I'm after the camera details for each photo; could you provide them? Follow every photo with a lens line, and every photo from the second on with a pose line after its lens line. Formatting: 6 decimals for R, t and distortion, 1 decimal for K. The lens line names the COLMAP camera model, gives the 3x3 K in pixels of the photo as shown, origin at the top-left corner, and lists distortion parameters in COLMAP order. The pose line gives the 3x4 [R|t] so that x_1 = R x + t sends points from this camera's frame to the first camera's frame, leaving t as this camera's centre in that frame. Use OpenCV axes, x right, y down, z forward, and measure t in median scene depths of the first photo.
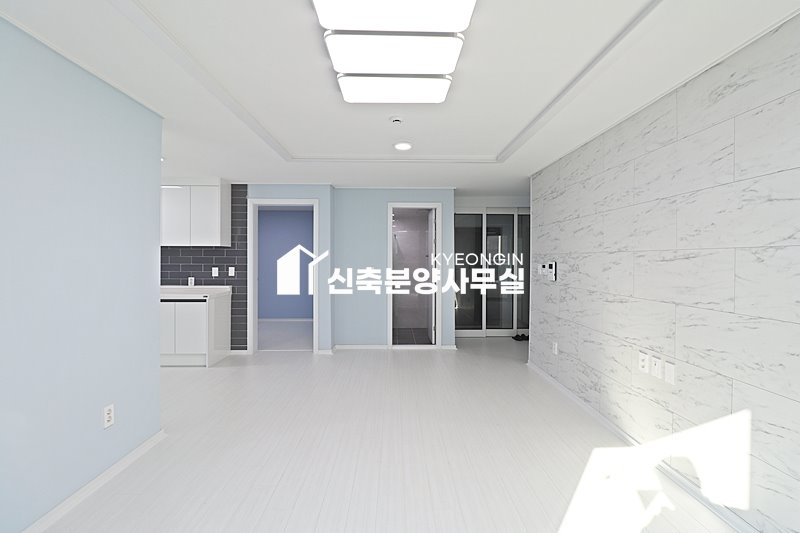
lens RADIAL K [[375.6, 0, 397.1], [0, 375.6, 261.5], [0, 0, 1]] dist [-0.004799, -0.008318]
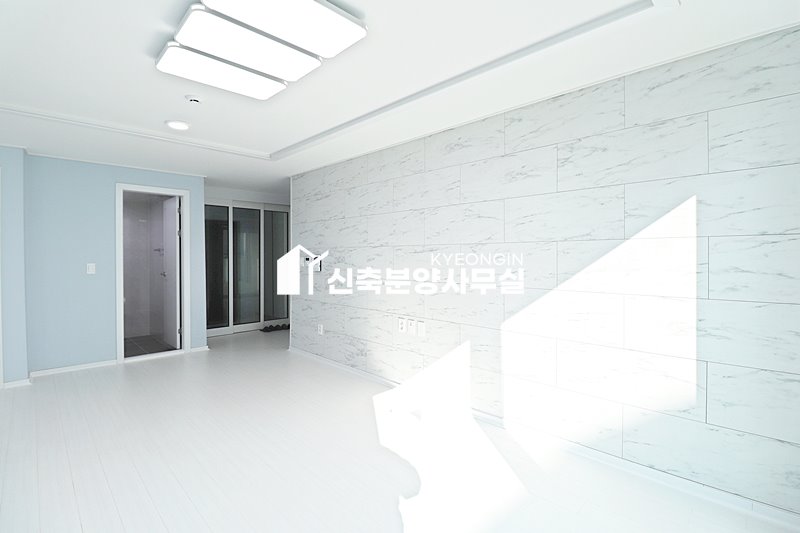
lens RADIAL K [[375.6, 0, 403.5], [0, 375.6, 259.6], [0, 0, 1]] dist [-0.004799, -0.008318]
pose [[0.719565, -0.010902, 0.694340, -0.237790], [0.007224, 0.999940, 0.008215, 0.009063], [-0.694388, -0.000895, 0.719600, -0.013389]]
